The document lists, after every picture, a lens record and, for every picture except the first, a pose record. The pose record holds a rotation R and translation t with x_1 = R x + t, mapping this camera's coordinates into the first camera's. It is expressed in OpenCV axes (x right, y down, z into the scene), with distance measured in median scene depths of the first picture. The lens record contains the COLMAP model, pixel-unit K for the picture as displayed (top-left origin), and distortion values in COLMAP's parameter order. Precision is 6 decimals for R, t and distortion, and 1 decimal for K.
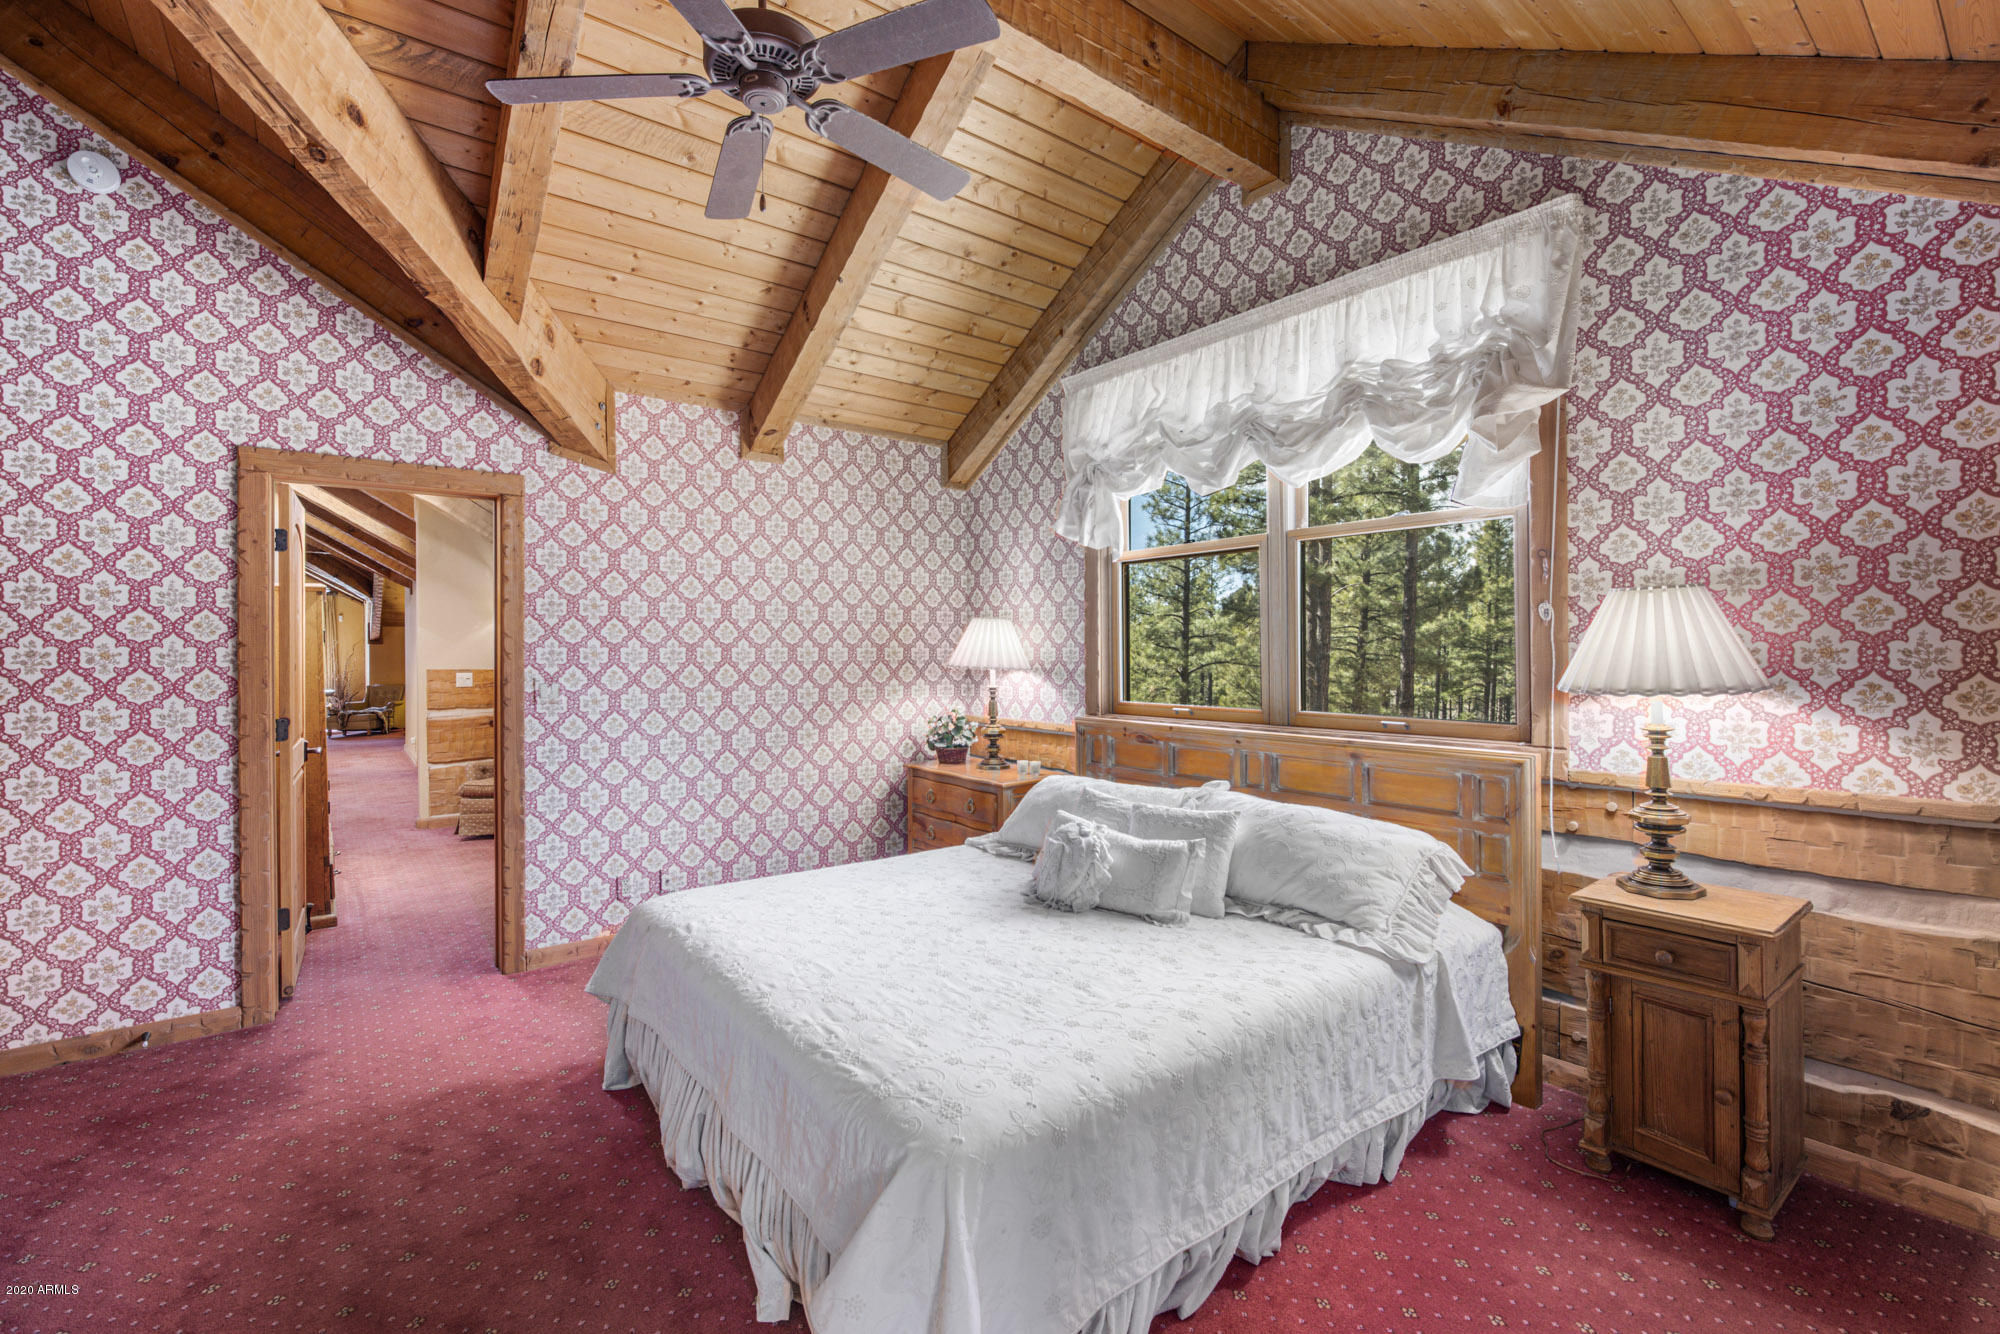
lens RADIAL K [[863.3, 0, 996.9], [0, 863.3, 655.7], [0, 0, 1]] dist [0.000274, 0.000003]
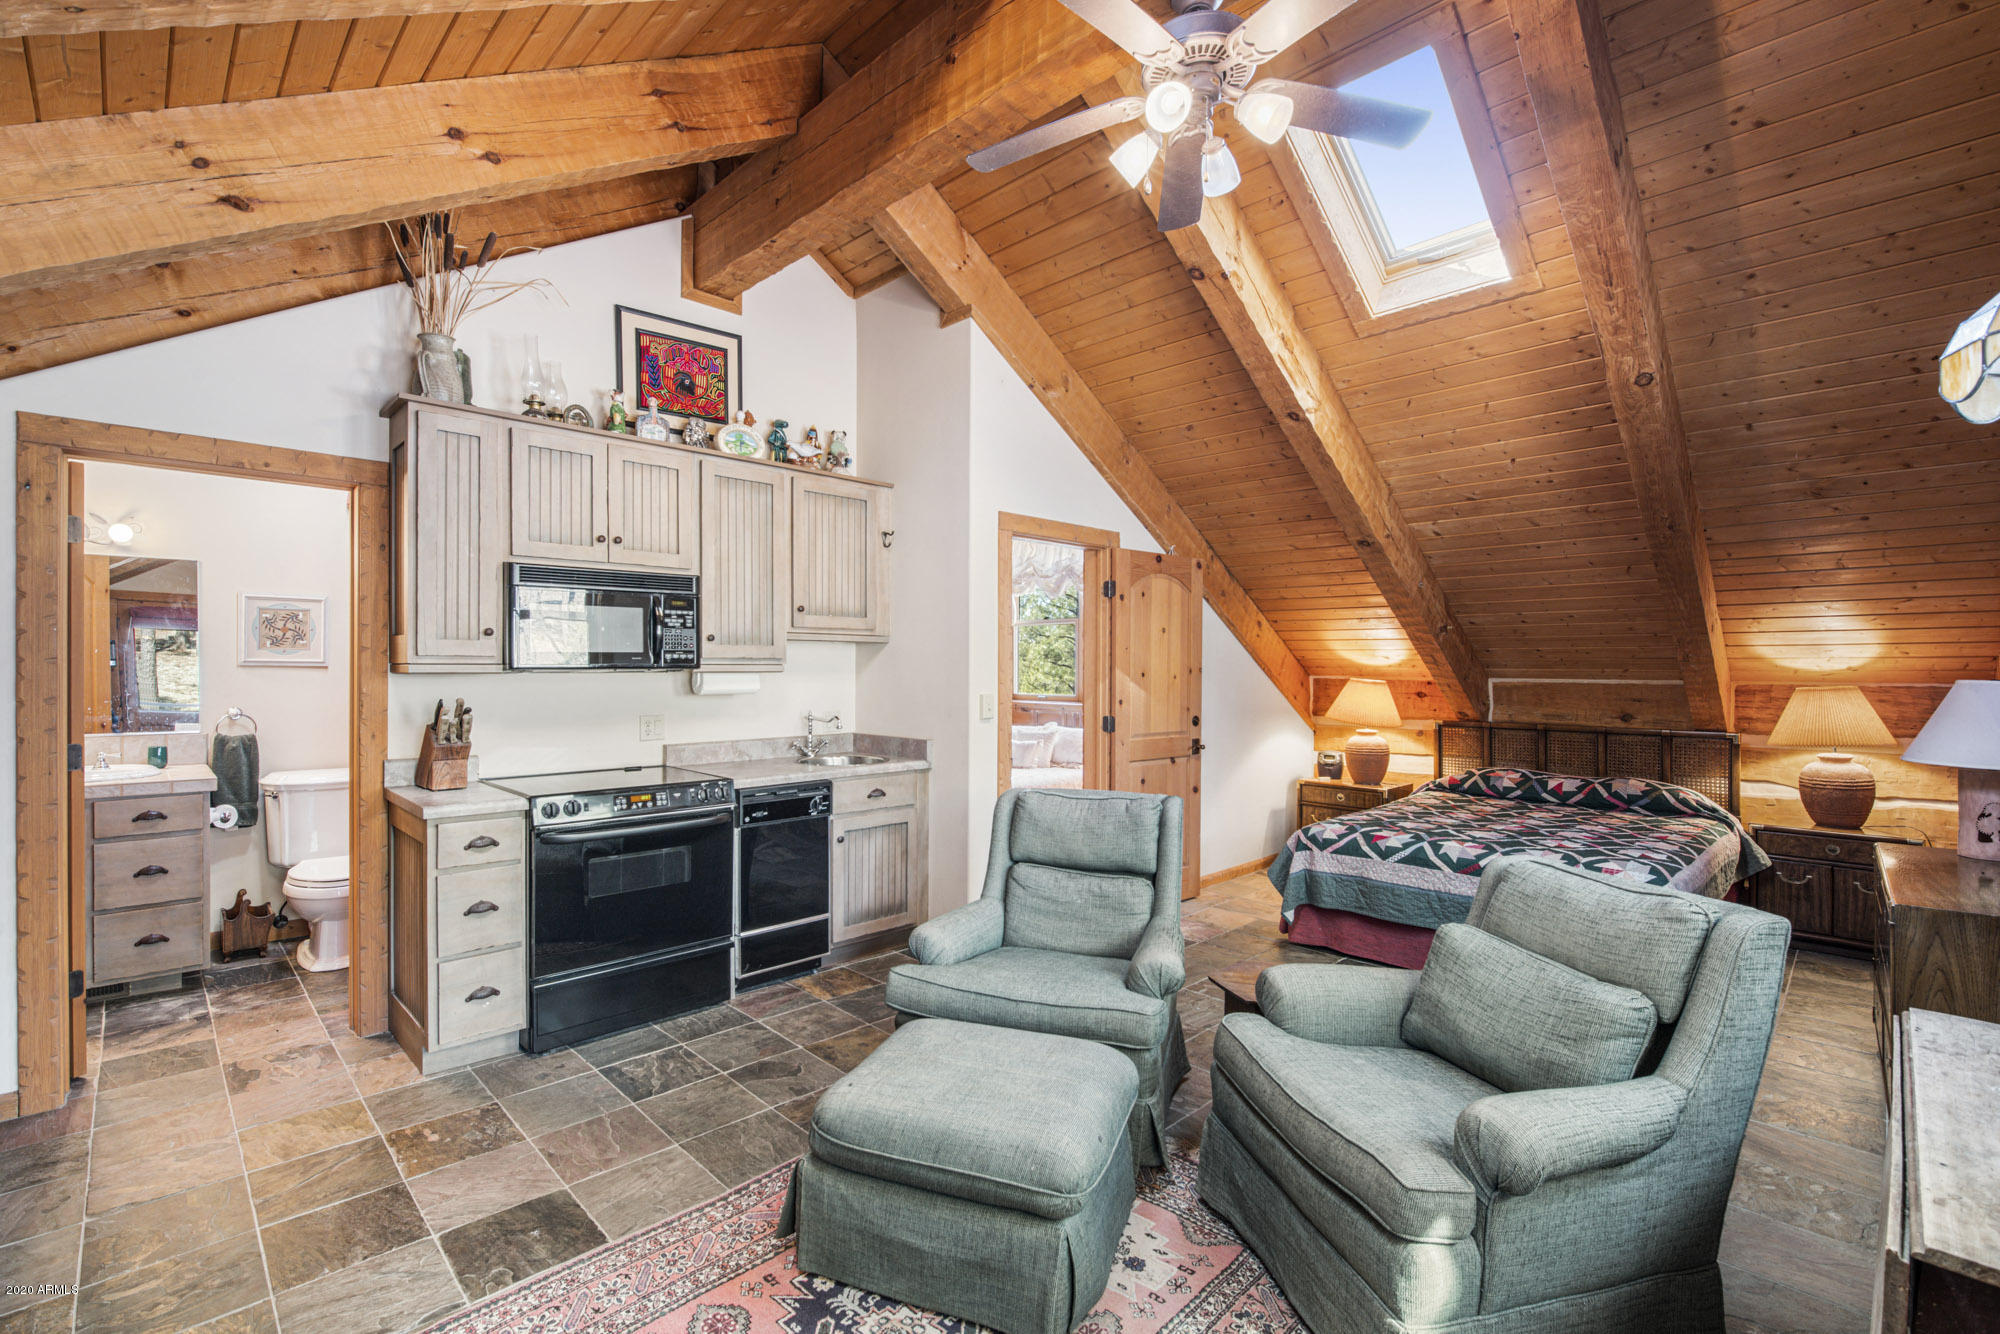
lens RADIAL K [[863.3, 0, 999.5], [0, 863.3, 670.6], [0, 0, 1]] dist [0.000274, 0.000003]
pose [[0.993439, 0.004509, 0.114278, -0.165850], [-0.004264, 0.999988, -0.002389, 0.002482], [-0.114288, 0.001886, 0.993446, -1.342122]]
